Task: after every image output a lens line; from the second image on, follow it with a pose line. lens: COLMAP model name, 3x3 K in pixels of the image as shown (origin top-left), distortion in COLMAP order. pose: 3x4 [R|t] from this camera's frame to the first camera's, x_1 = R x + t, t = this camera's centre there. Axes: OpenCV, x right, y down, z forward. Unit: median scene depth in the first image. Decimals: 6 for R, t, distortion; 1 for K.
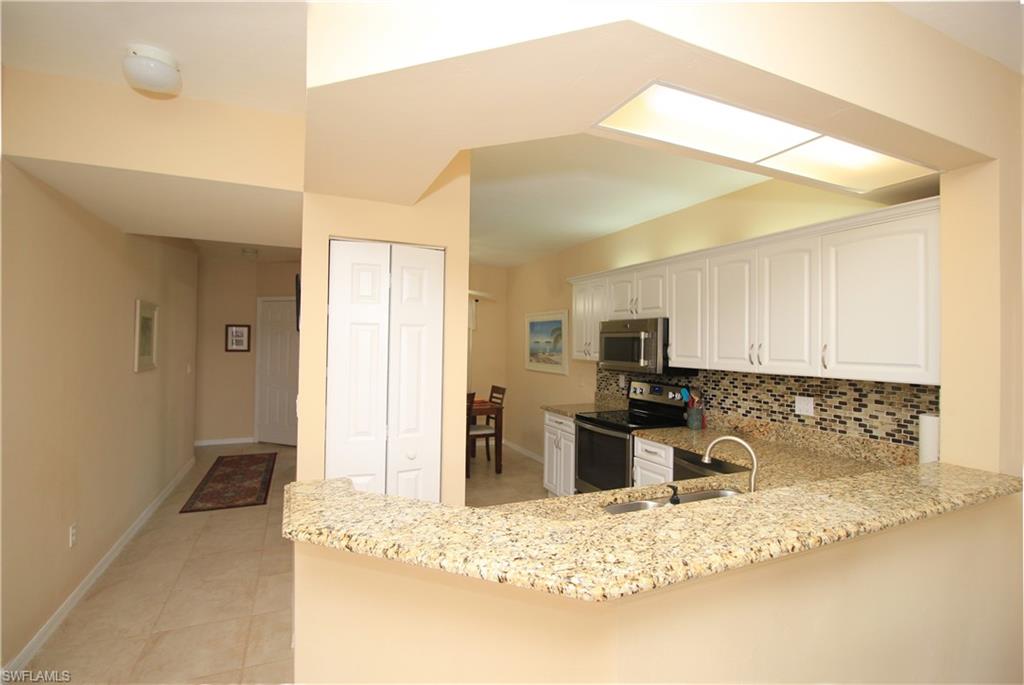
lens RADIAL K [[479.2, 0, 512.0], [0, 479.2, 342.5], [0, 0, 1]] dist [-0.000183, -0.012901]
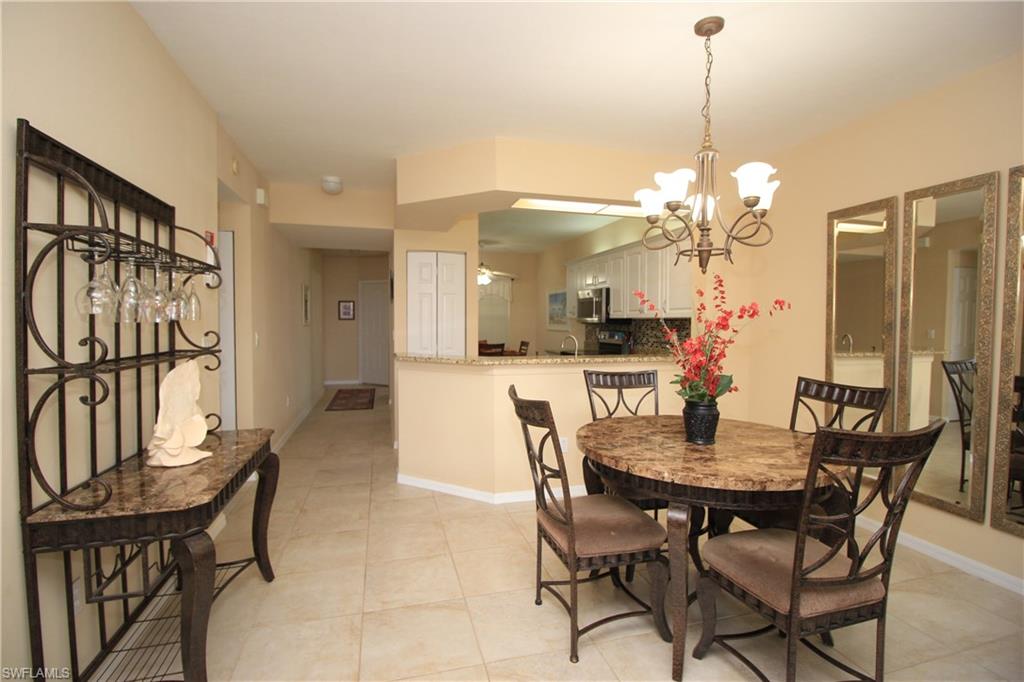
lens RADIAL K [[479.2, 0, 512.0], [0, 479.2, 341.0], [0, 0, 1]] dist [-0.000183, -0.012901]
pose [[0.988429, -0.006502, -0.151544, 0.283978], [0.013088, 0.999011, 0.042503, 0.061828], [0.151117, -0.043994, 0.987536, -0.742880]]
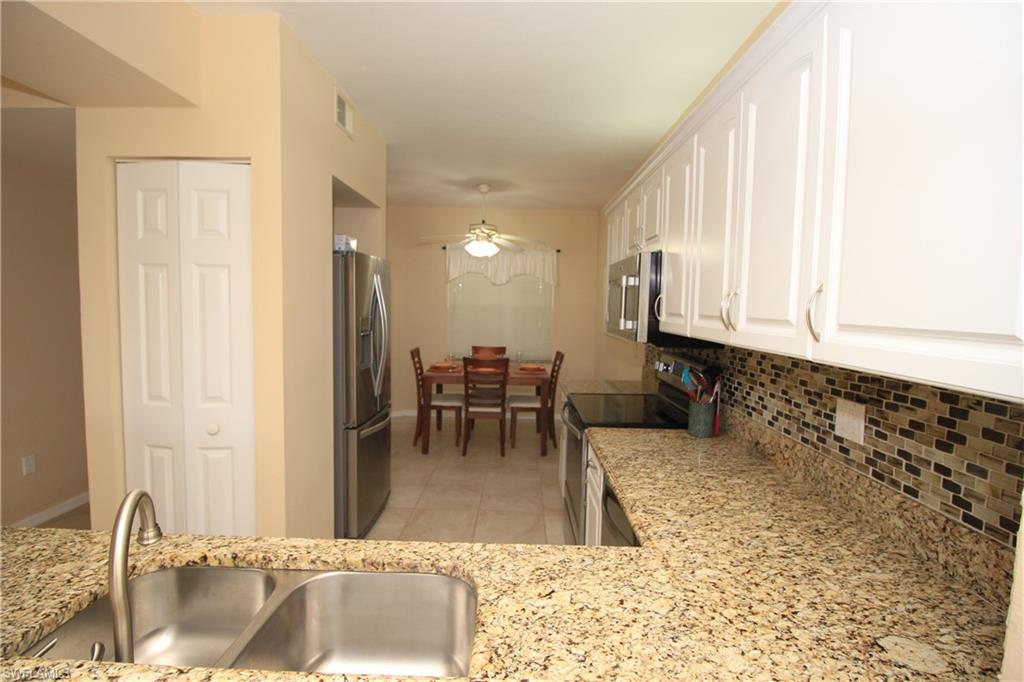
lens RADIAL K [[479.2, 0, 512.0], [0, 479.2, 341.0], [0, 0, 1]] dist [-0.000183, -0.012901]
pose [[0.906296, 0.036565, -0.421058, 0.478860], [-0.005714, 0.997219, 0.074301, 0.020410], [0.422604, -0.064933, 0.903985, 0.417131]]
